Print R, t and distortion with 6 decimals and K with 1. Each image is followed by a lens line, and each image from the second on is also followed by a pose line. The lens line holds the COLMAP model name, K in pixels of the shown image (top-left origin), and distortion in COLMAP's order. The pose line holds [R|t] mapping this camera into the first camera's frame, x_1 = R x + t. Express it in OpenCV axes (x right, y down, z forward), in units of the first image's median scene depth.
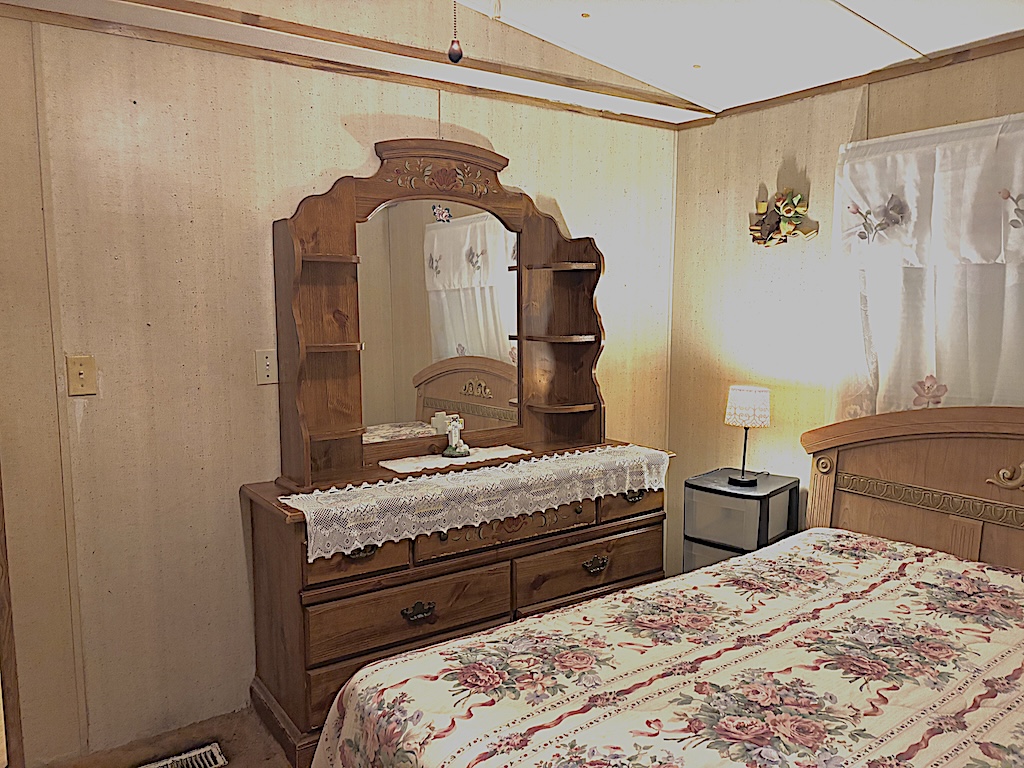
lens RADIAL K [[766.0, 0, 510.3], [0, 766.0, 383.0], [0, 0, 1]] dist [0.035717, -0.034859]
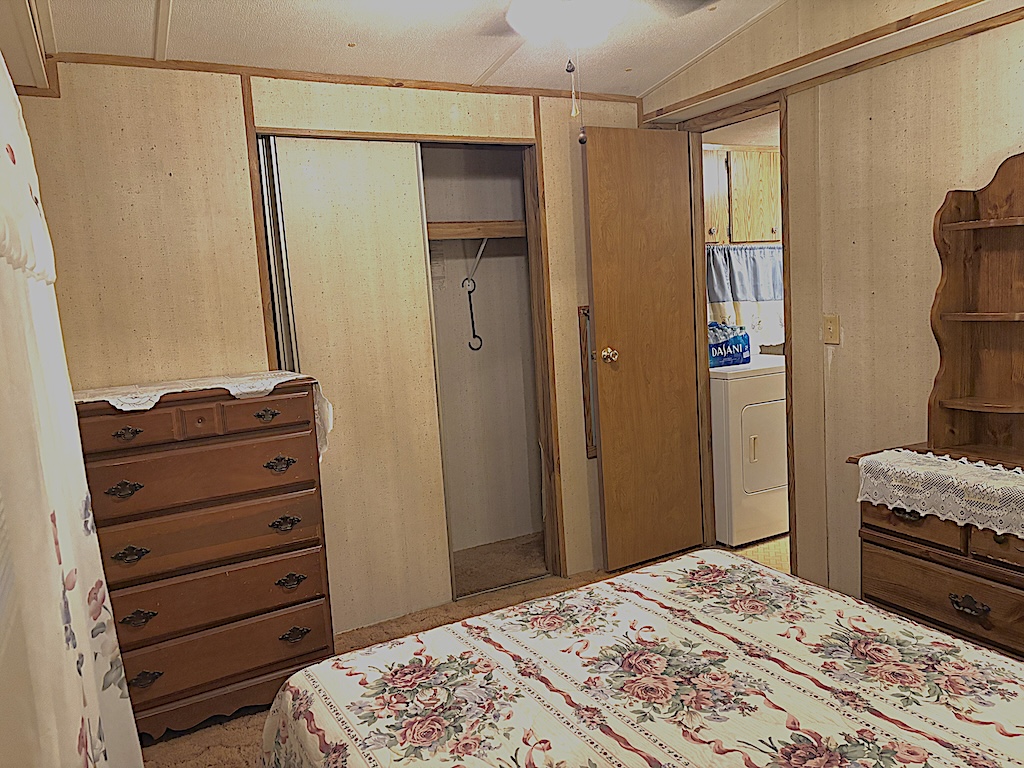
lens RADIAL K [[766.0, 0, 503.4], [0, 766.0, 382.2], [0, 0, 1]] dist [0.035717, -0.034859]
pose [[-0.115364, 0.122738, -0.985711, 0.889184], [-0.056612, 0.989911, 0.129887, -0.062755], [0.991709, 0.070788, -0.107252, 0.561656]]
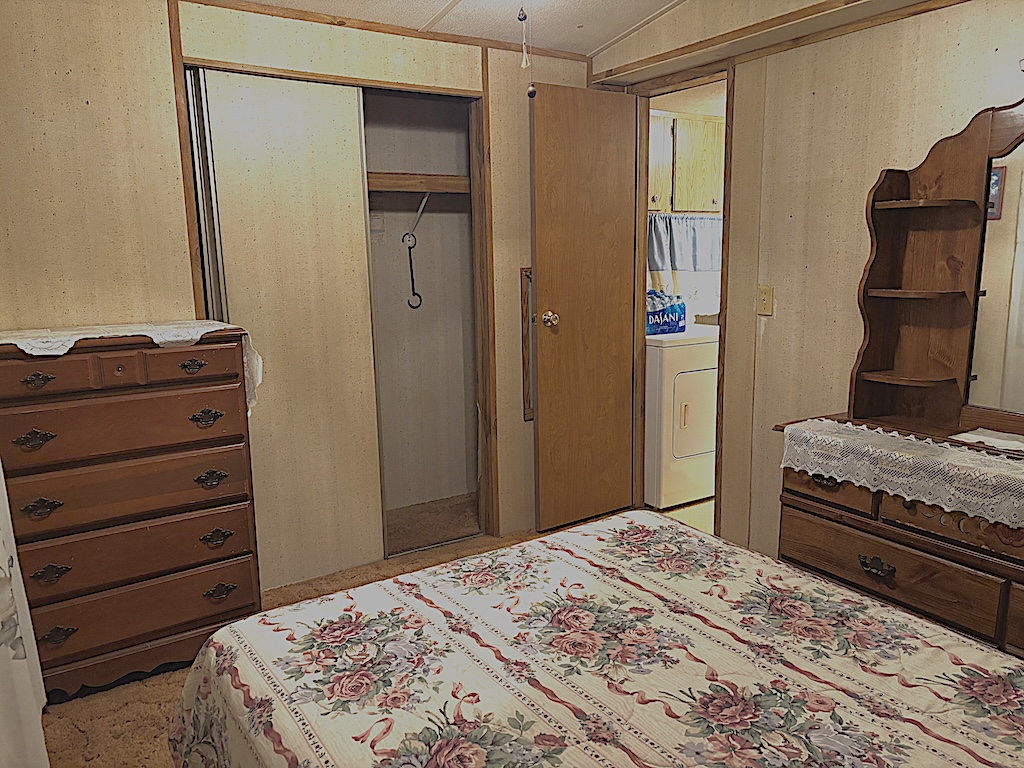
lens RADIAL K [[766.0, 0, 517.2], [0, 766.0, 394.3], [0, 0, 1]] dist [0.035717, -0.034859]
pose [[-0.023322, 0.184754, -0.982508, 0.879684], [-0.104939, 0.976894, 0.186189, -0.057571], [0.994205, 0.107445, -0.003396, 0.559973]]
